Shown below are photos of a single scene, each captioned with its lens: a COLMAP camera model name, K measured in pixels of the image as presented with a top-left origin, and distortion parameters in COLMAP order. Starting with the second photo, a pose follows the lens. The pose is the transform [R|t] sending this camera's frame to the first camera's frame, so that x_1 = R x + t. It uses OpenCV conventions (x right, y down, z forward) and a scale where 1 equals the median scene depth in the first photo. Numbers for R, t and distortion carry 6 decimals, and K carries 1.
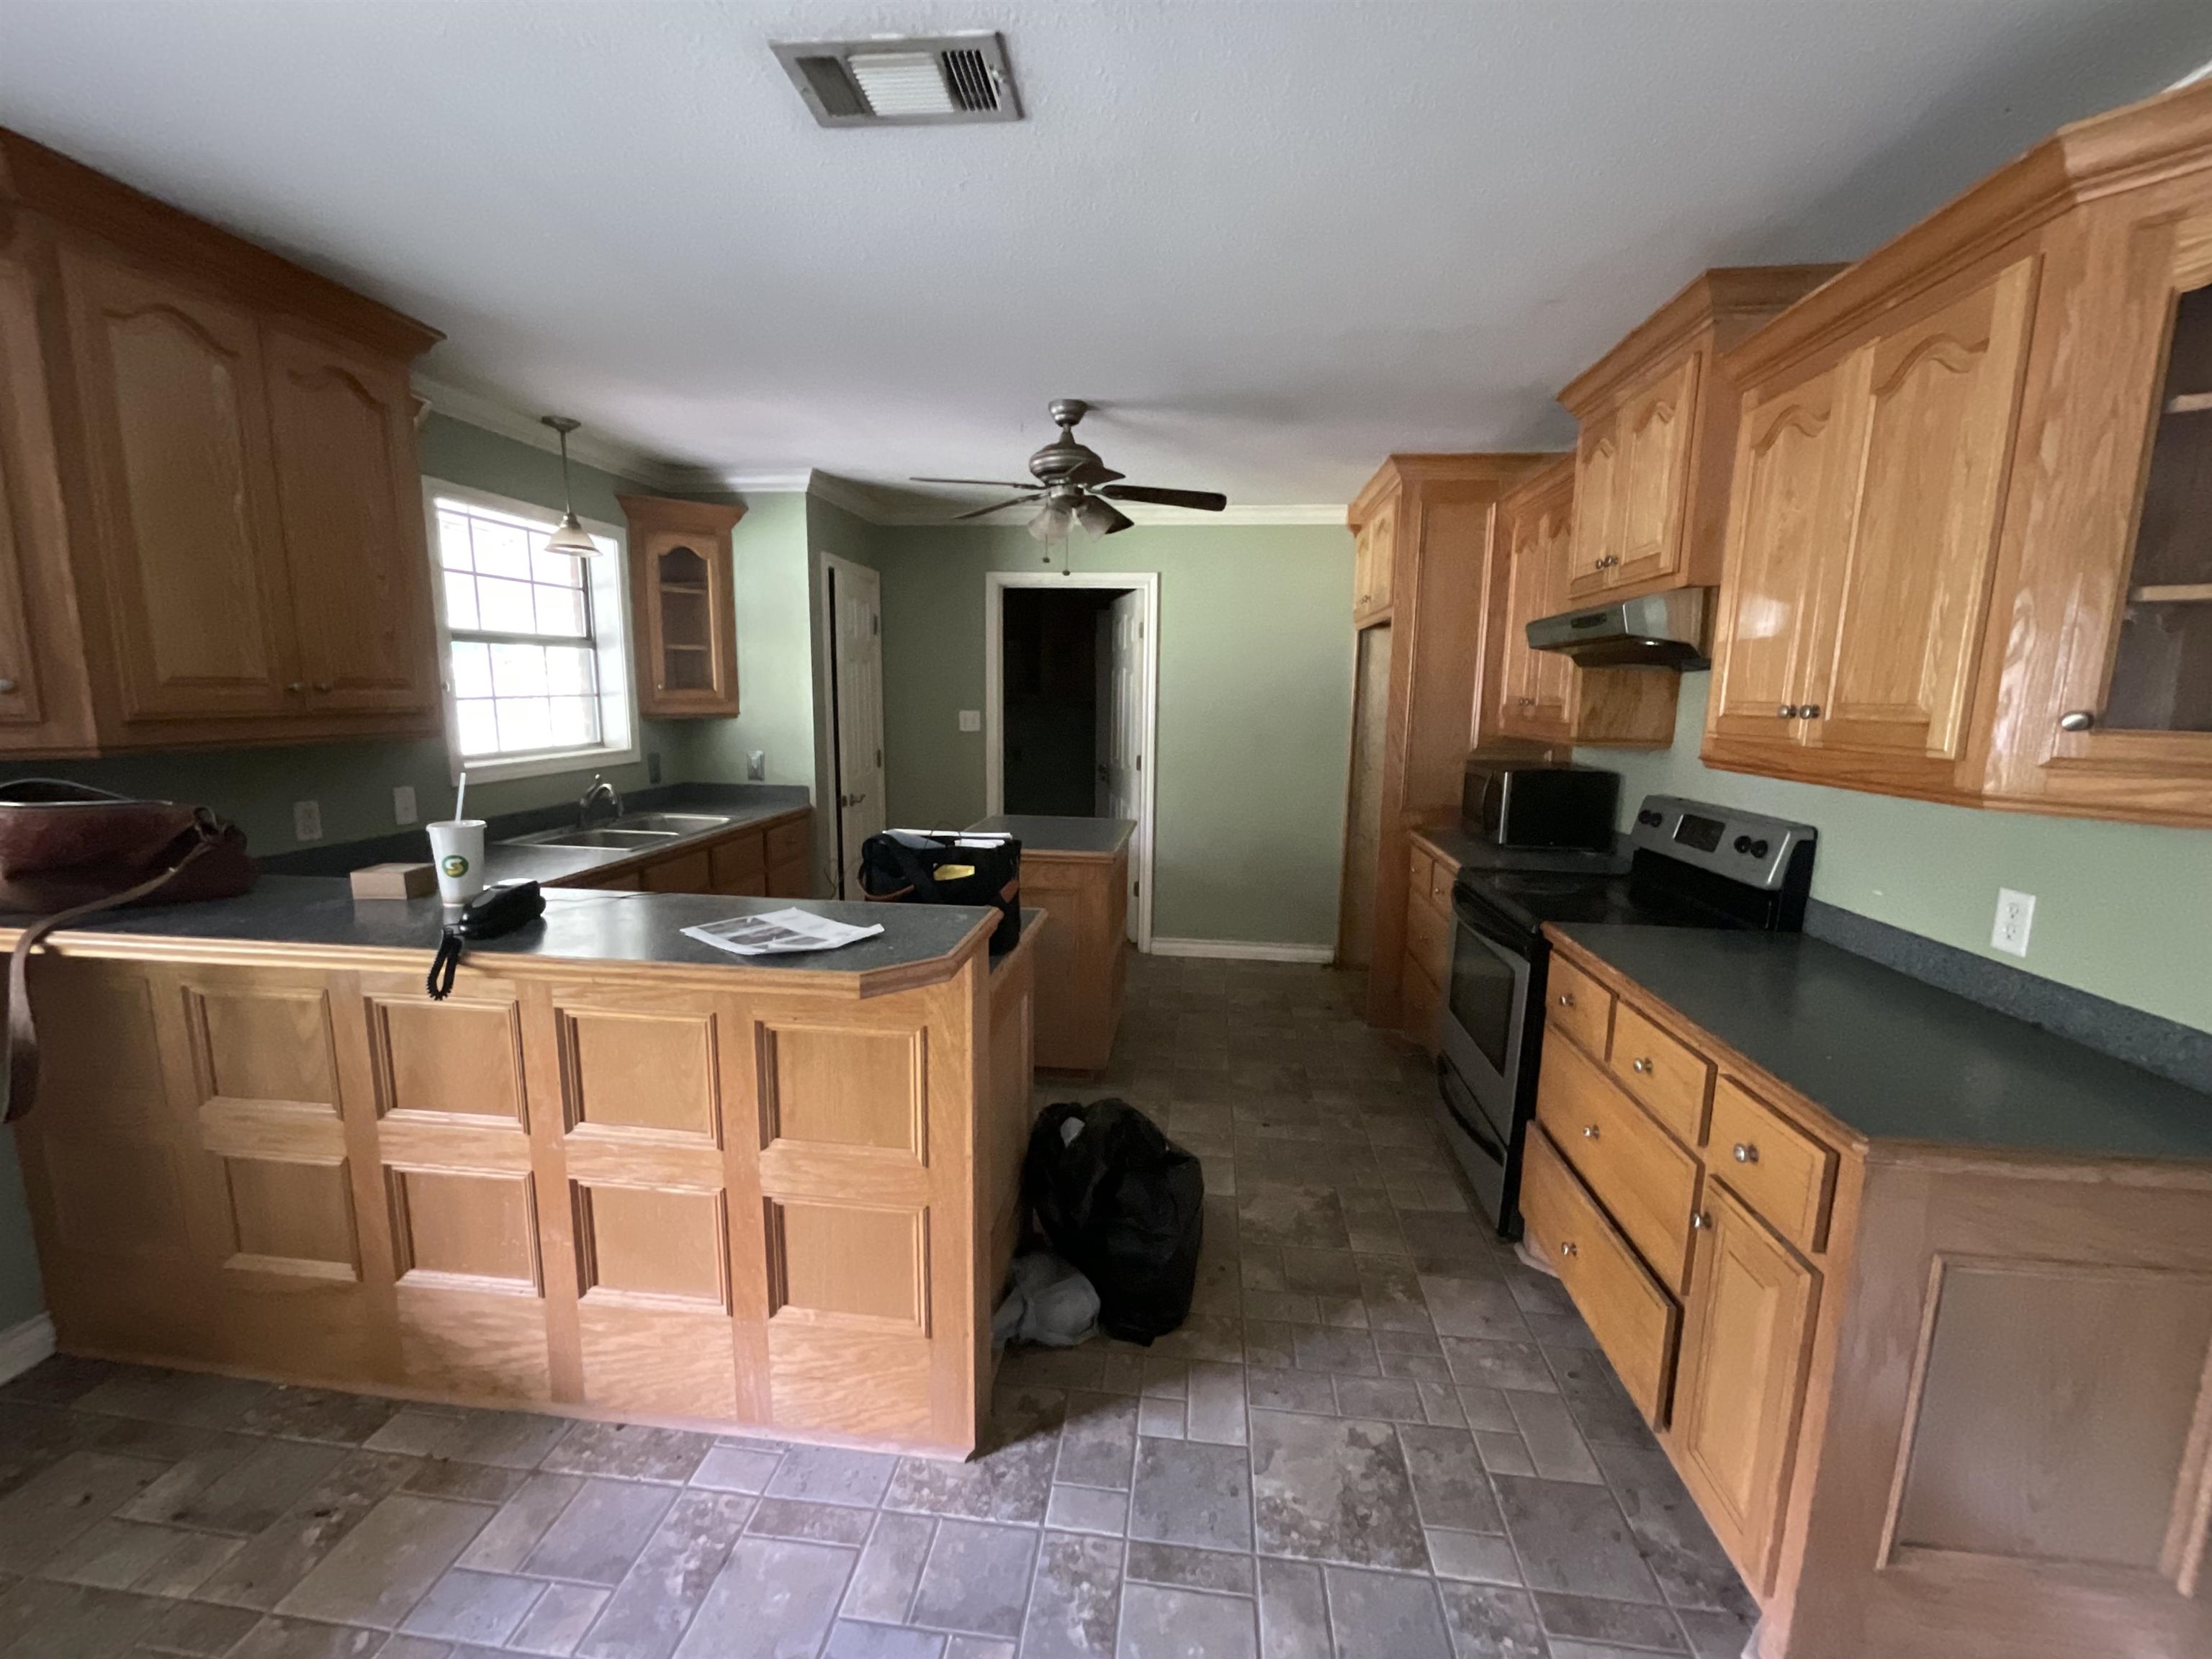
lens RADIAL K [[882.0, 0, 1105.3], [0, 882.0, 826.9], [0, 0, 1]] dist [-0.015967, -0.000733]
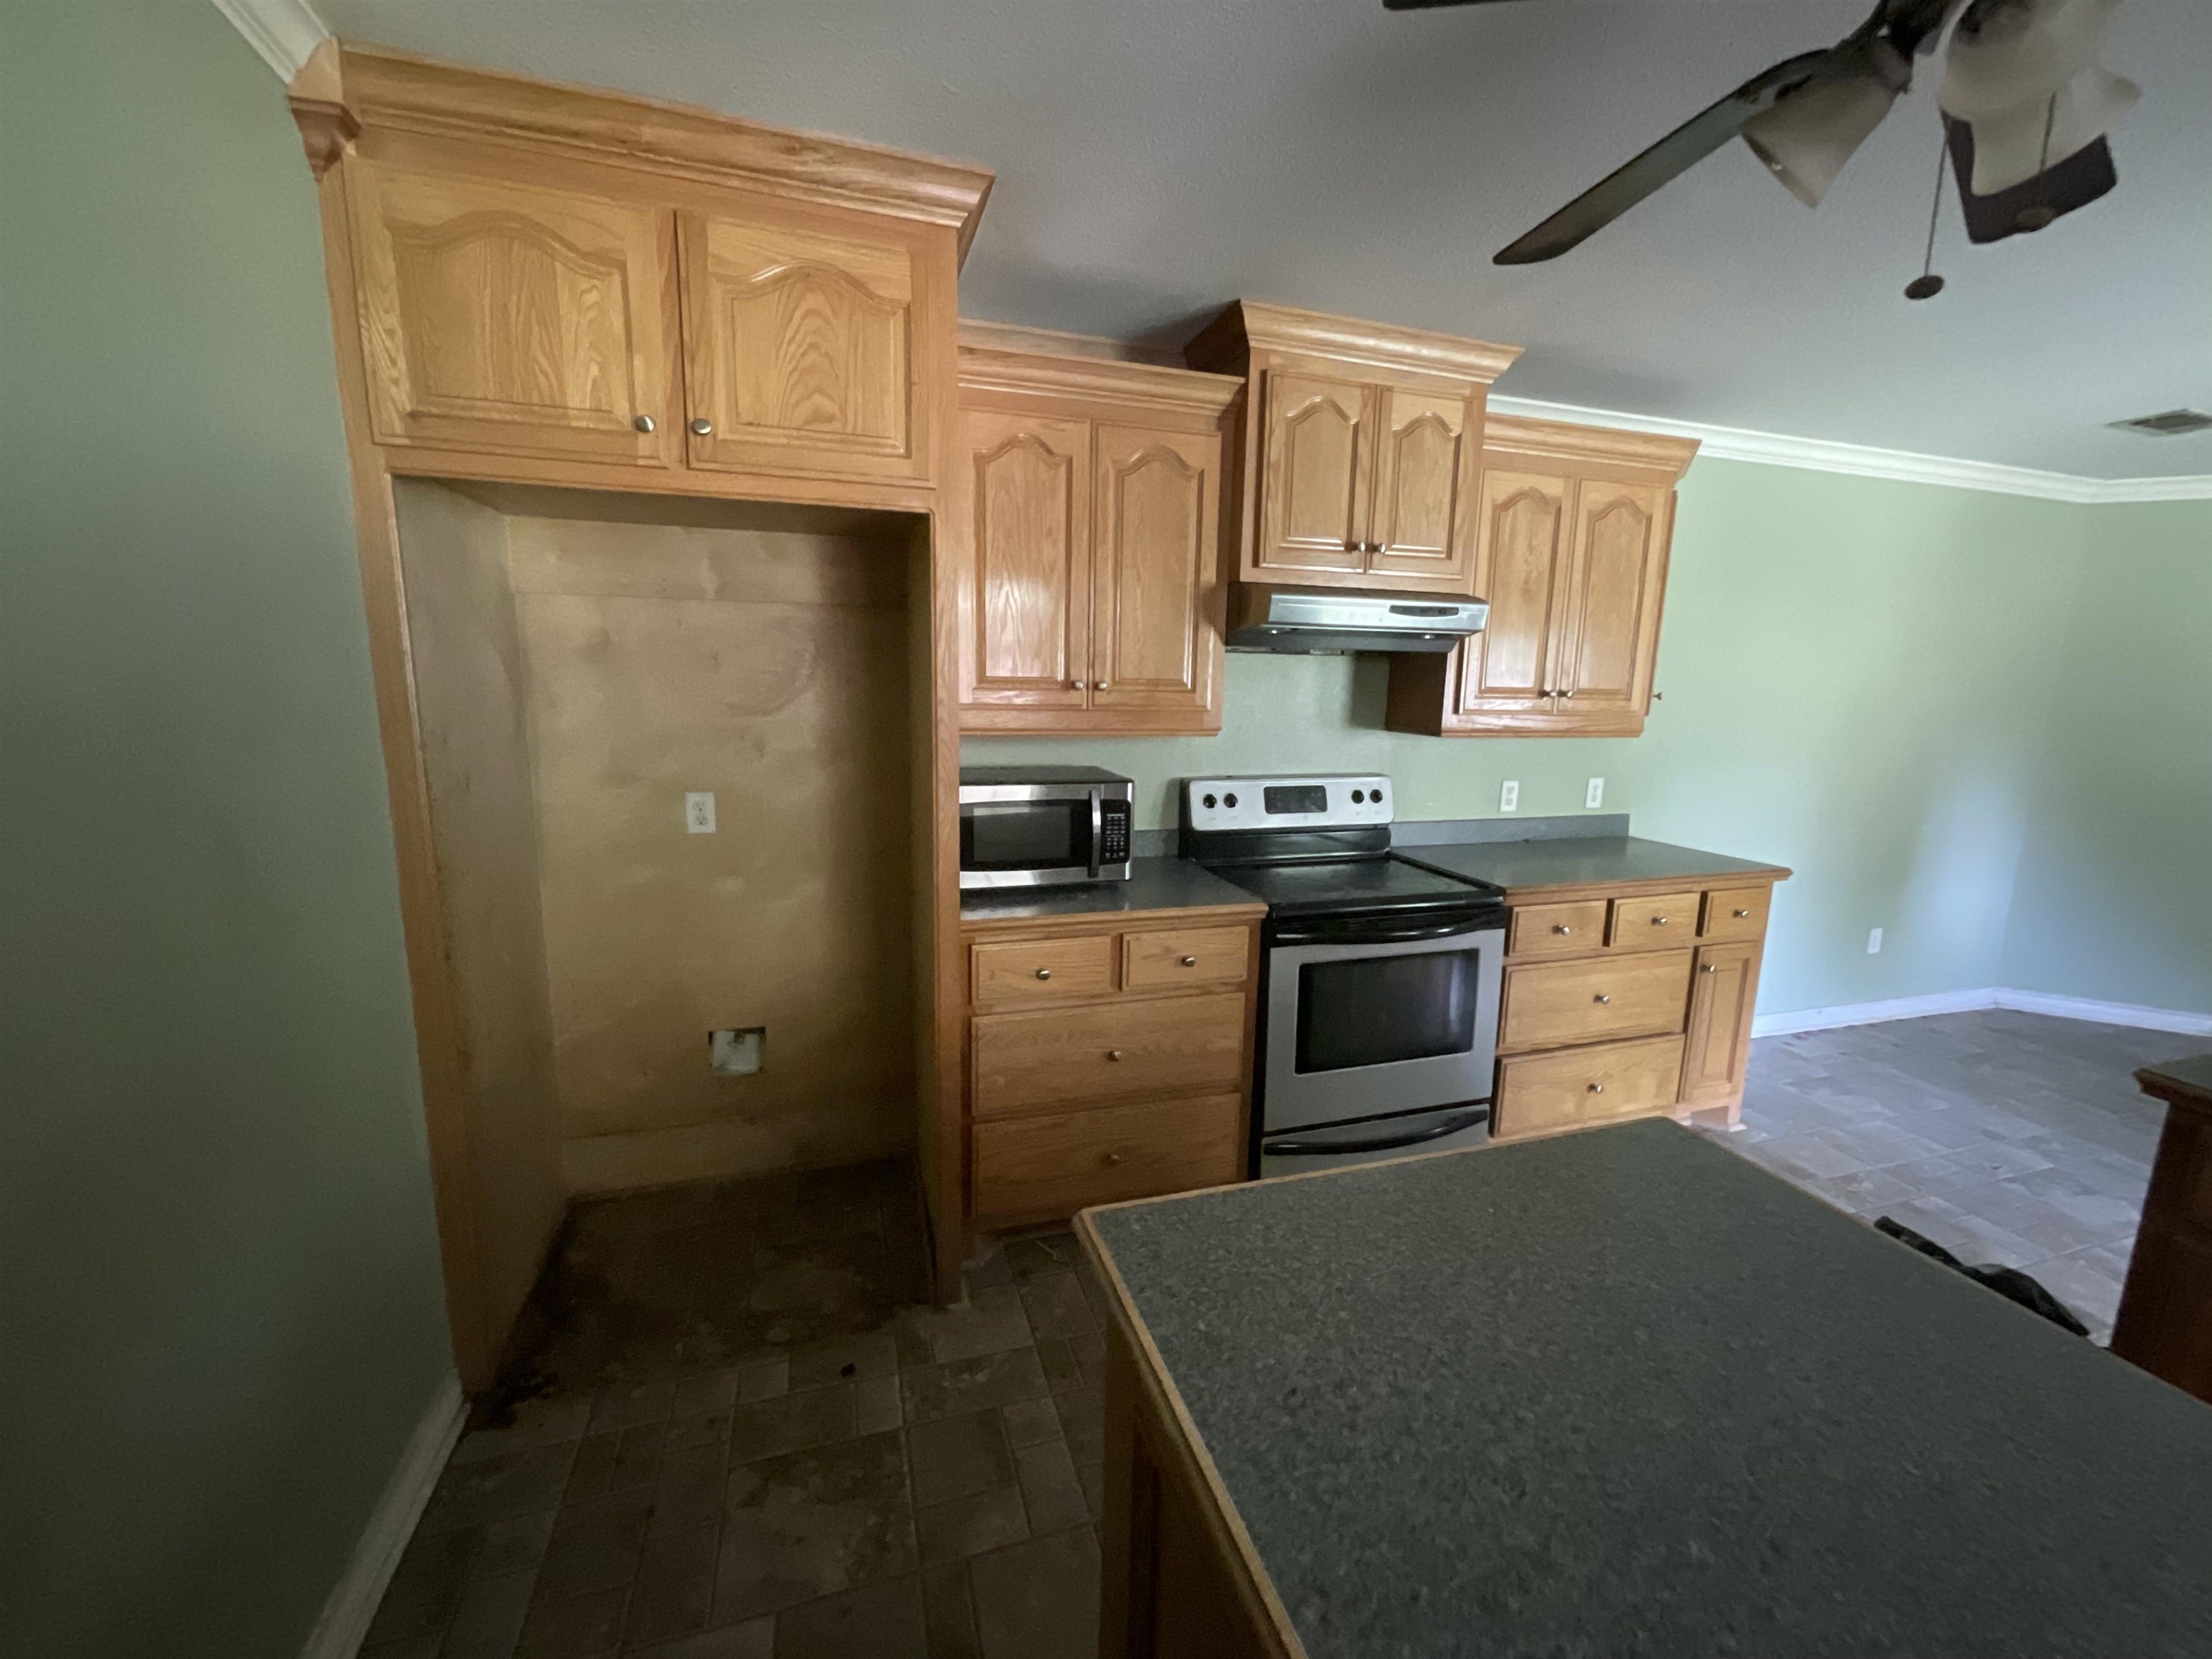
lens RADIAL K [[882.0, 0, 1100.2], [0, 882.0, 820.9], [0, 0, 1]] dist [-0.015967, -0.000733]
pose [[-0.412955, -0.177747, 0.893238, -0.609237], [0.114880, 0.962771, 0.244694, -0.171900], [-0.903477, 0.203663, -0.377161, 0.990276]]
